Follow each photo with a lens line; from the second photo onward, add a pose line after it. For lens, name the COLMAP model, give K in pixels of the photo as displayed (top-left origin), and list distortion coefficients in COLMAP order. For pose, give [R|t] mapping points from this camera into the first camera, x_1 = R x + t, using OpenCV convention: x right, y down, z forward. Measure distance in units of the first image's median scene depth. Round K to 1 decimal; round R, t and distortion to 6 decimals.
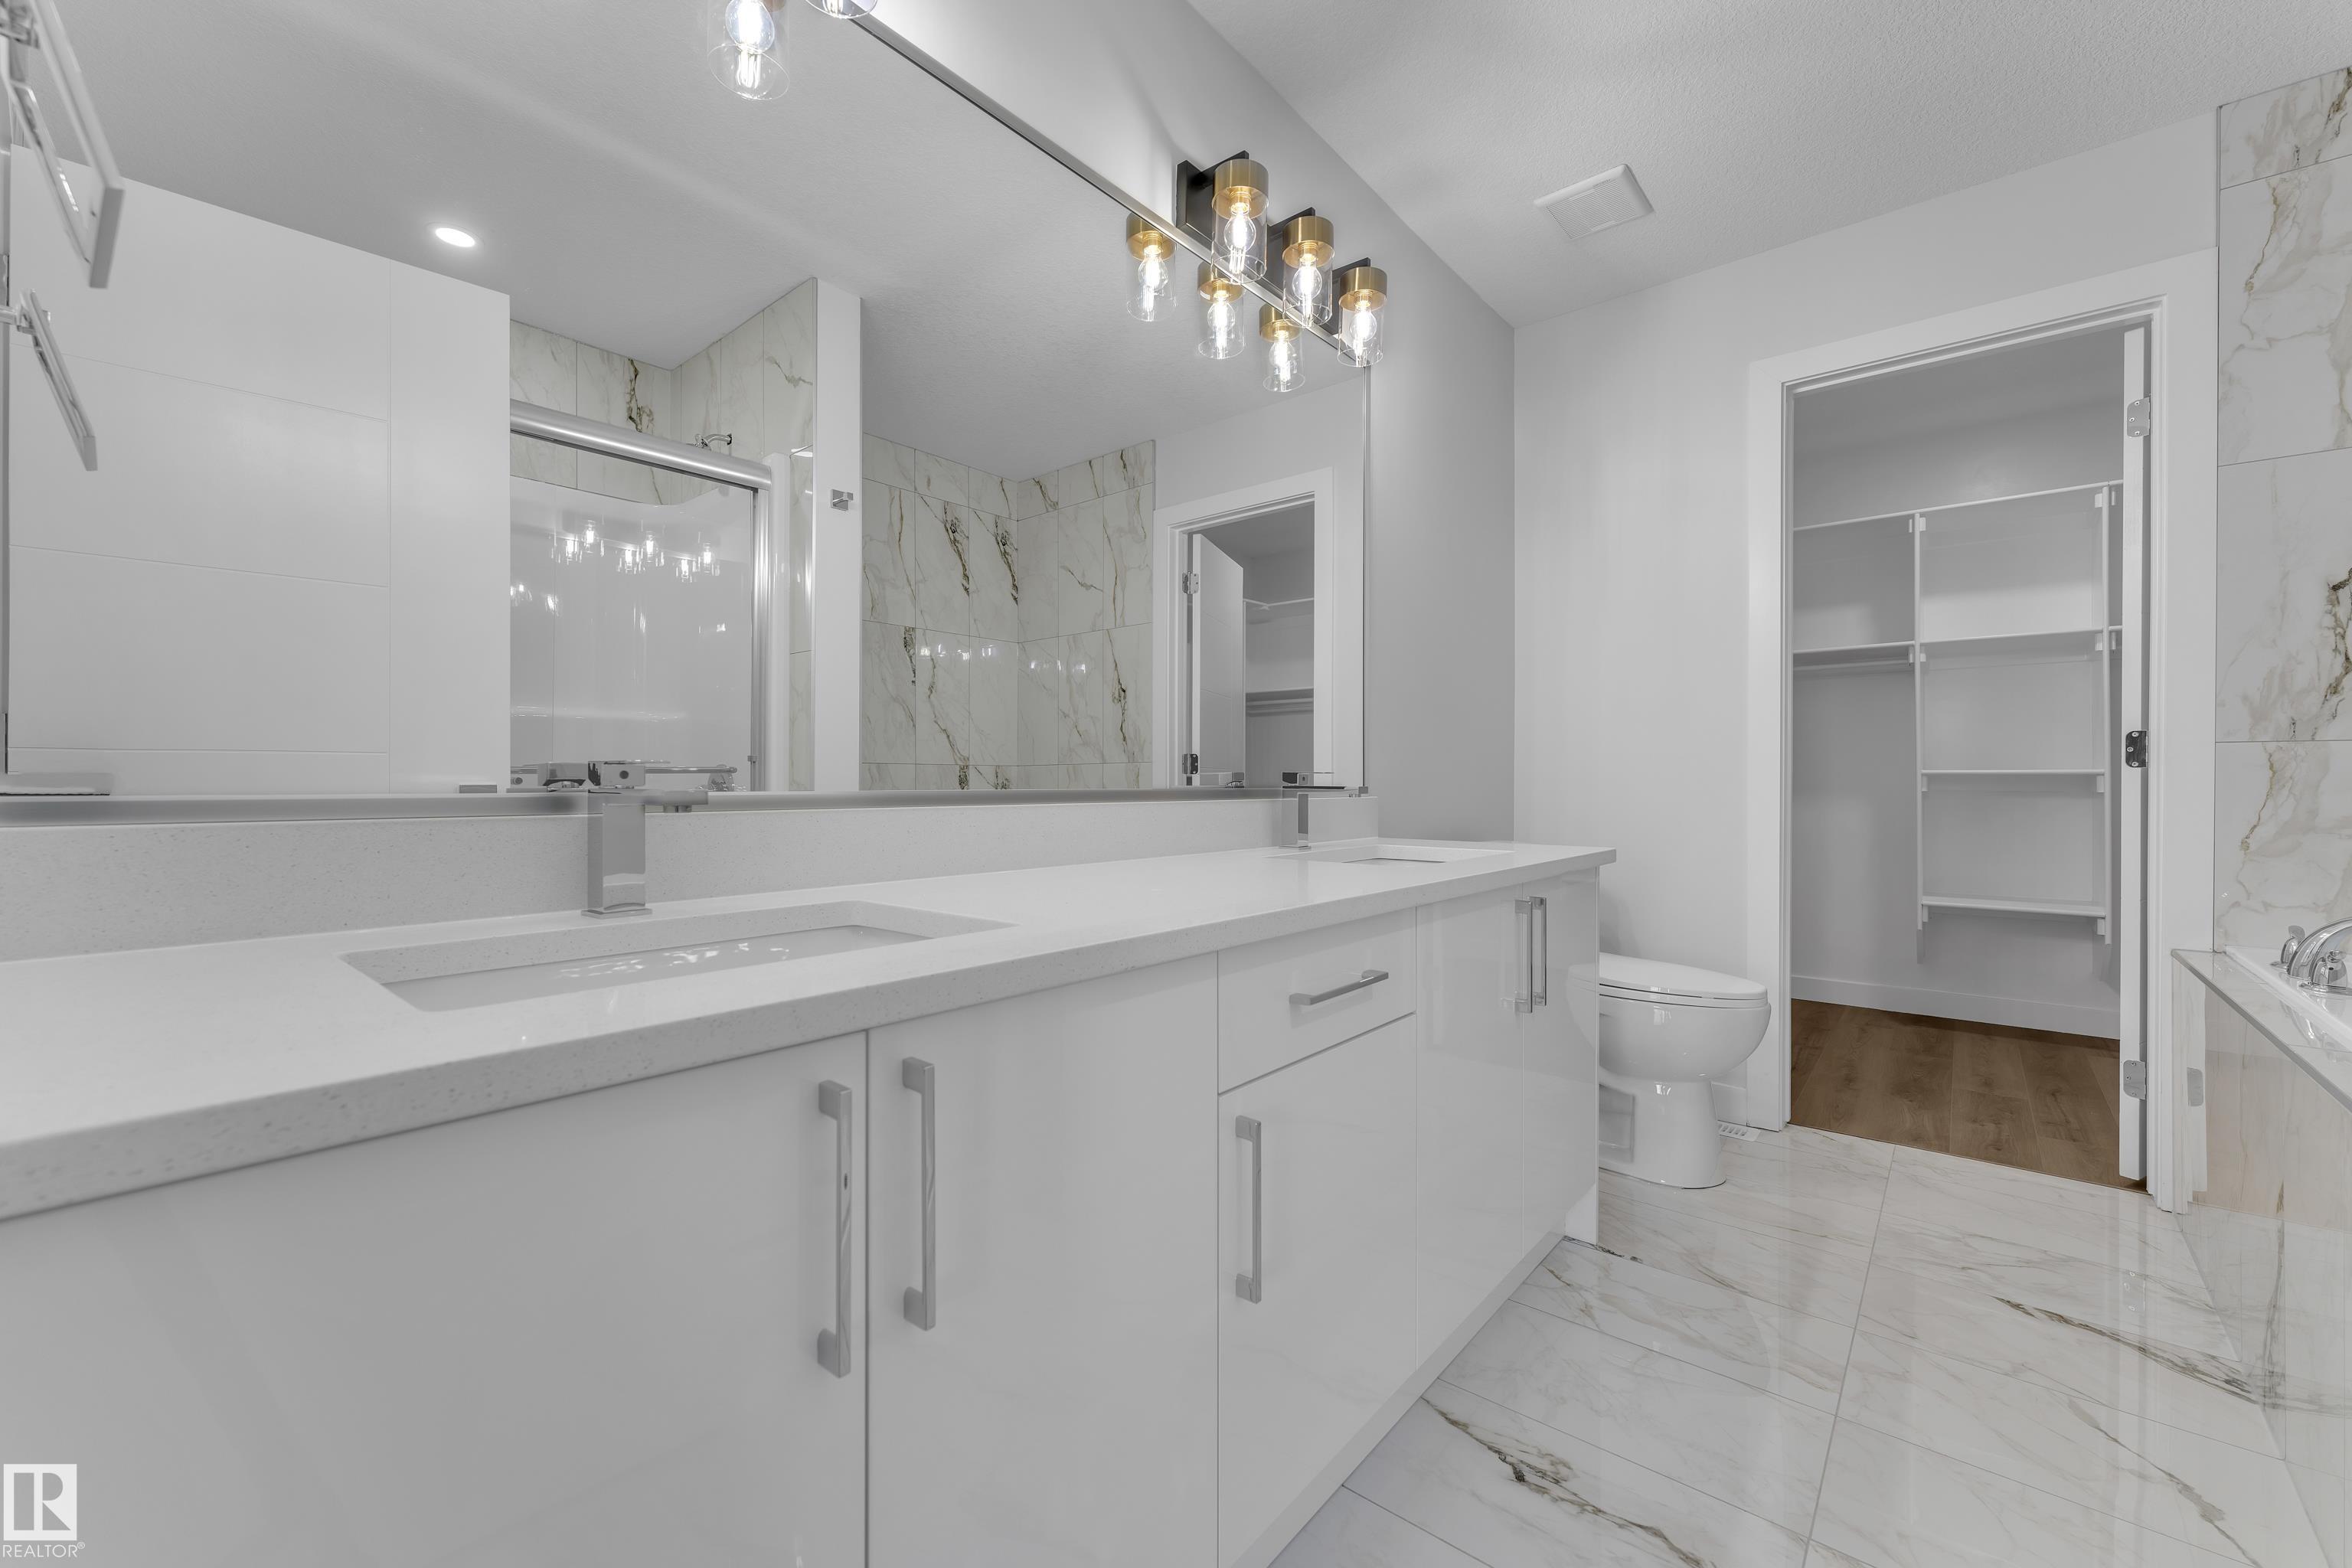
lens RADIAL K [[941.6, 0, 1174.9], [0, 941.6, 779.3], [0, 0, 1]] dist [0.000930, -0.000129]
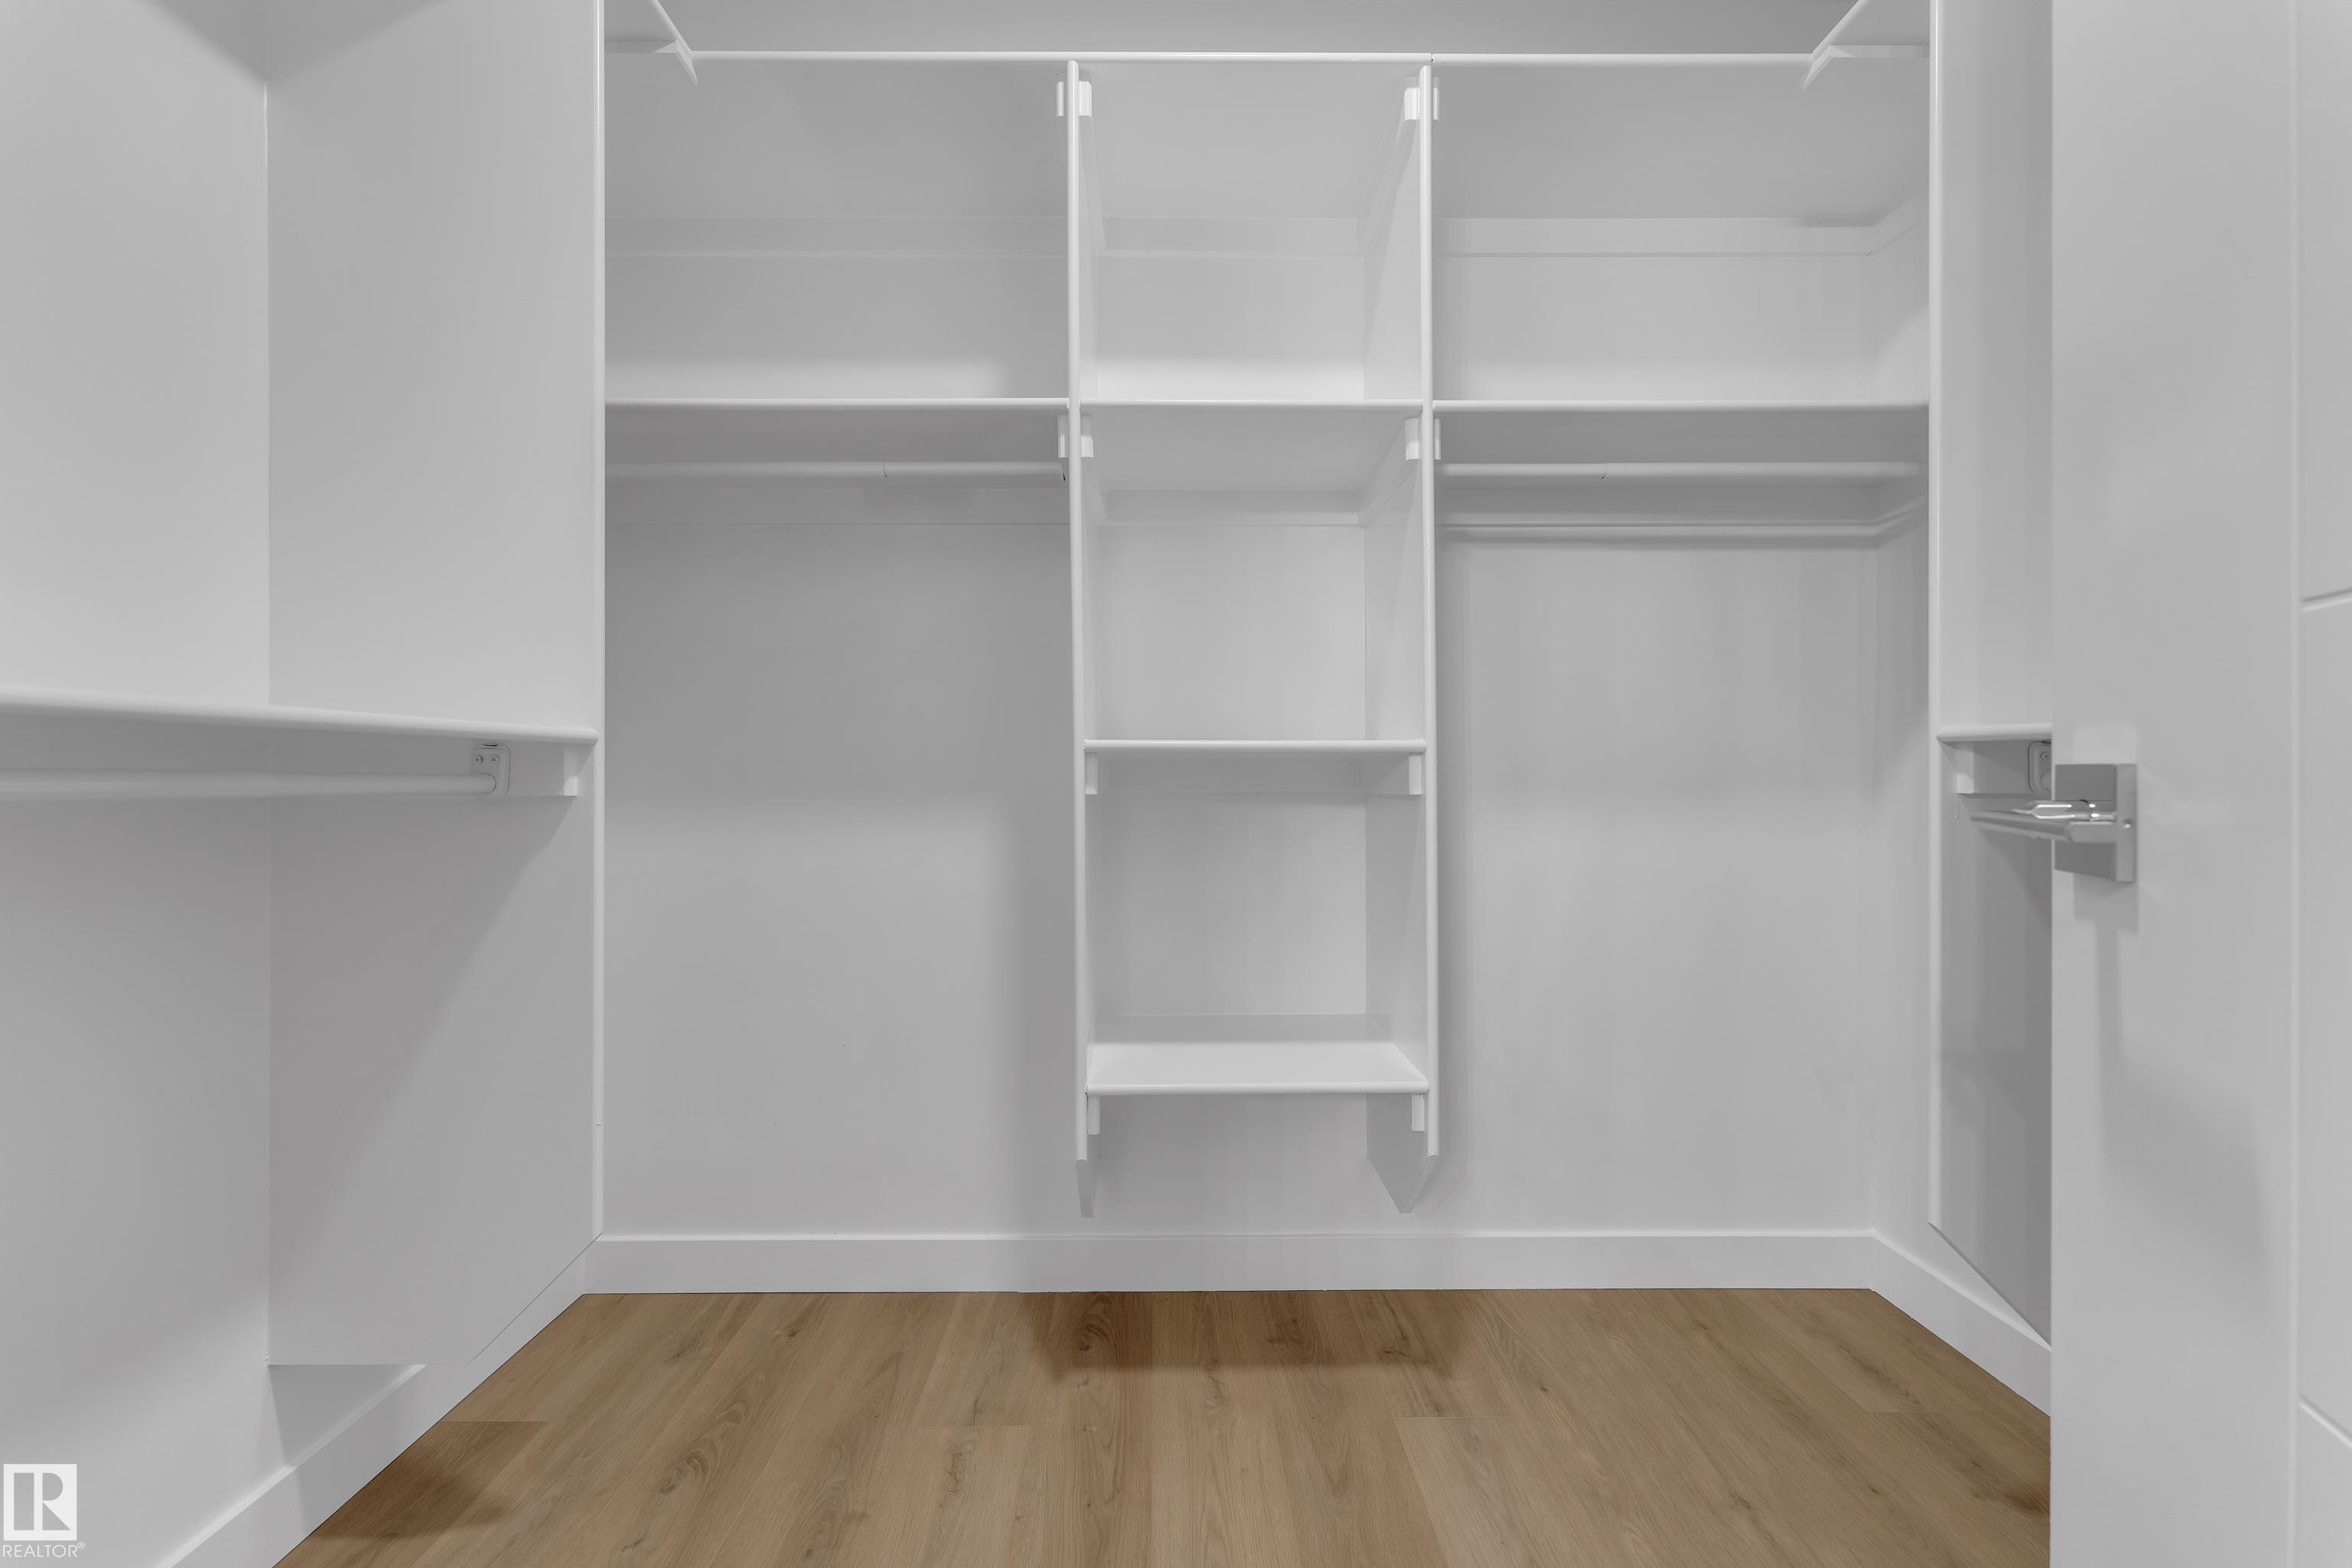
lens RADIAL K [[947.2, 0, 1171.3], [0, 947.2, 795.3], [0, 0, 1]] dist [0.001593, -0.000025]
pose [[0.751283, -0.006248, 0.659951, 0.935059], [0.001978, 0.999972, 0.007215, 0.016064], [-0.659978, -0.004115, 0.751274, 1.137966]]
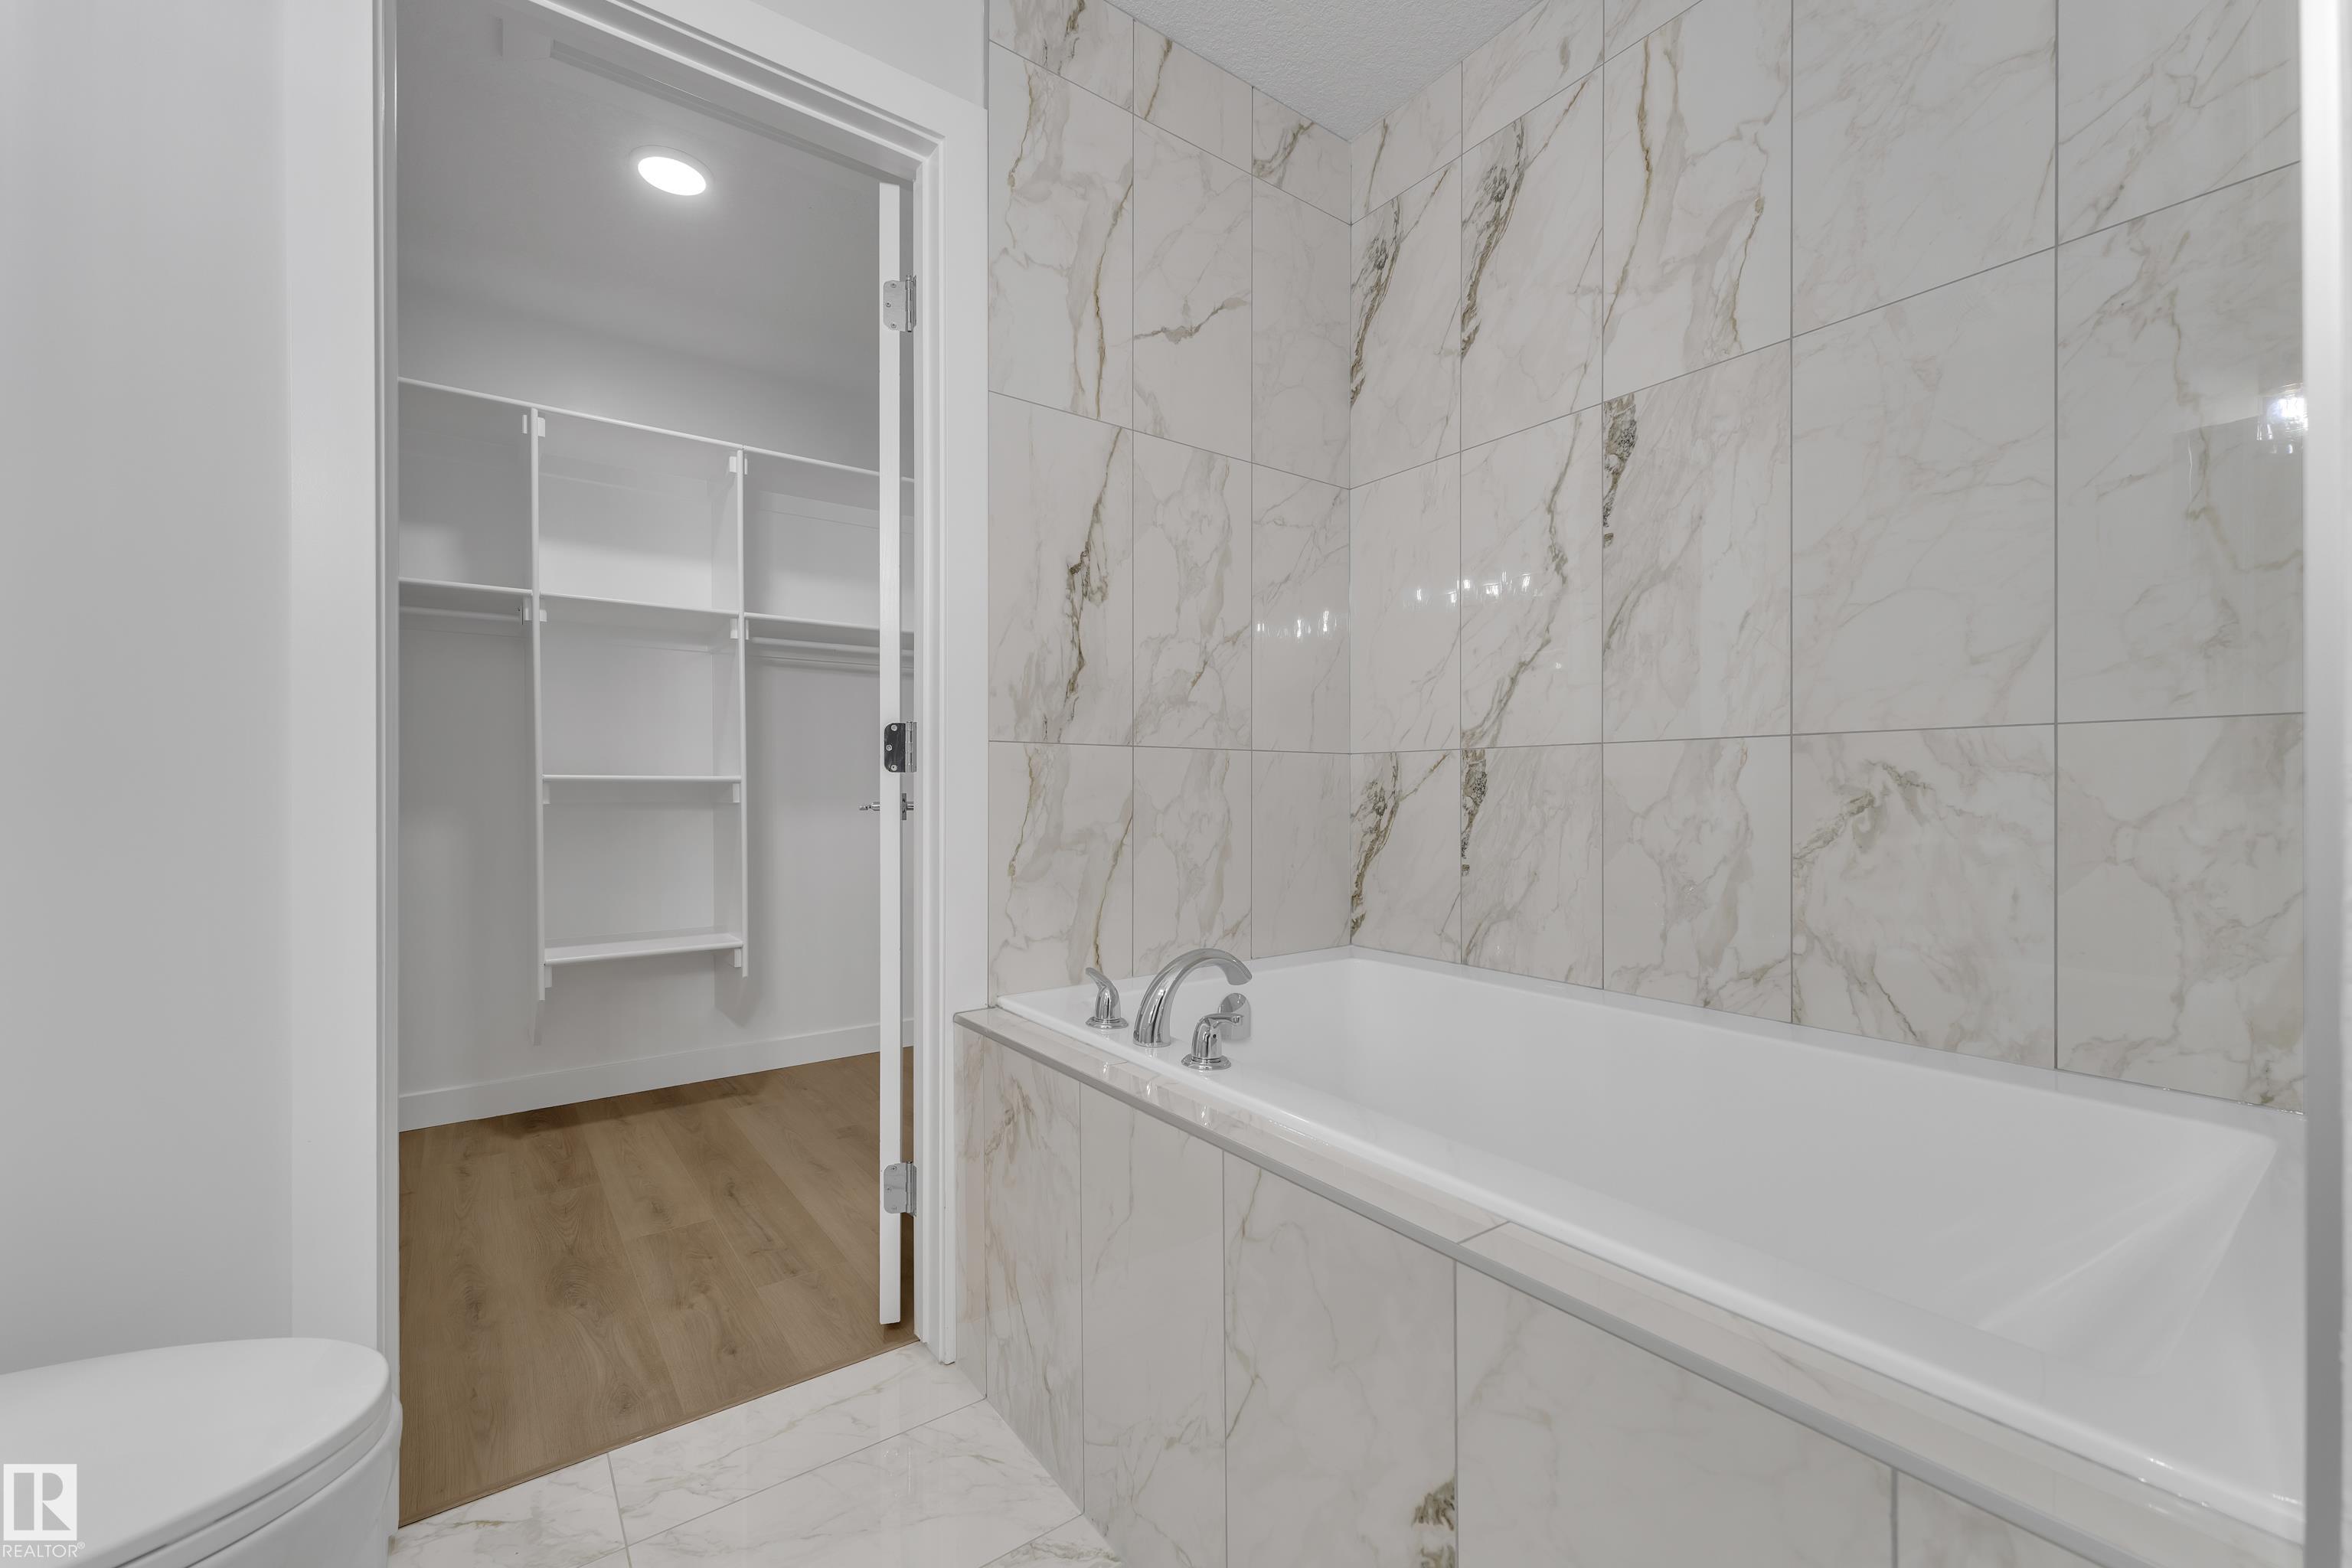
lens RADIAL K [[947.2, 0, 1171.3], [0, 947.2, 795.3], [0, 0, 1]] dist [0.001593, -0.000025]
pose [[0.229075, -0.007645, 0.973379, 0.343059], [-0.000405, 0.999968, 0.007949, -0.000376], [-0.973409, -0.002215, 0.229065, 0.623144]]
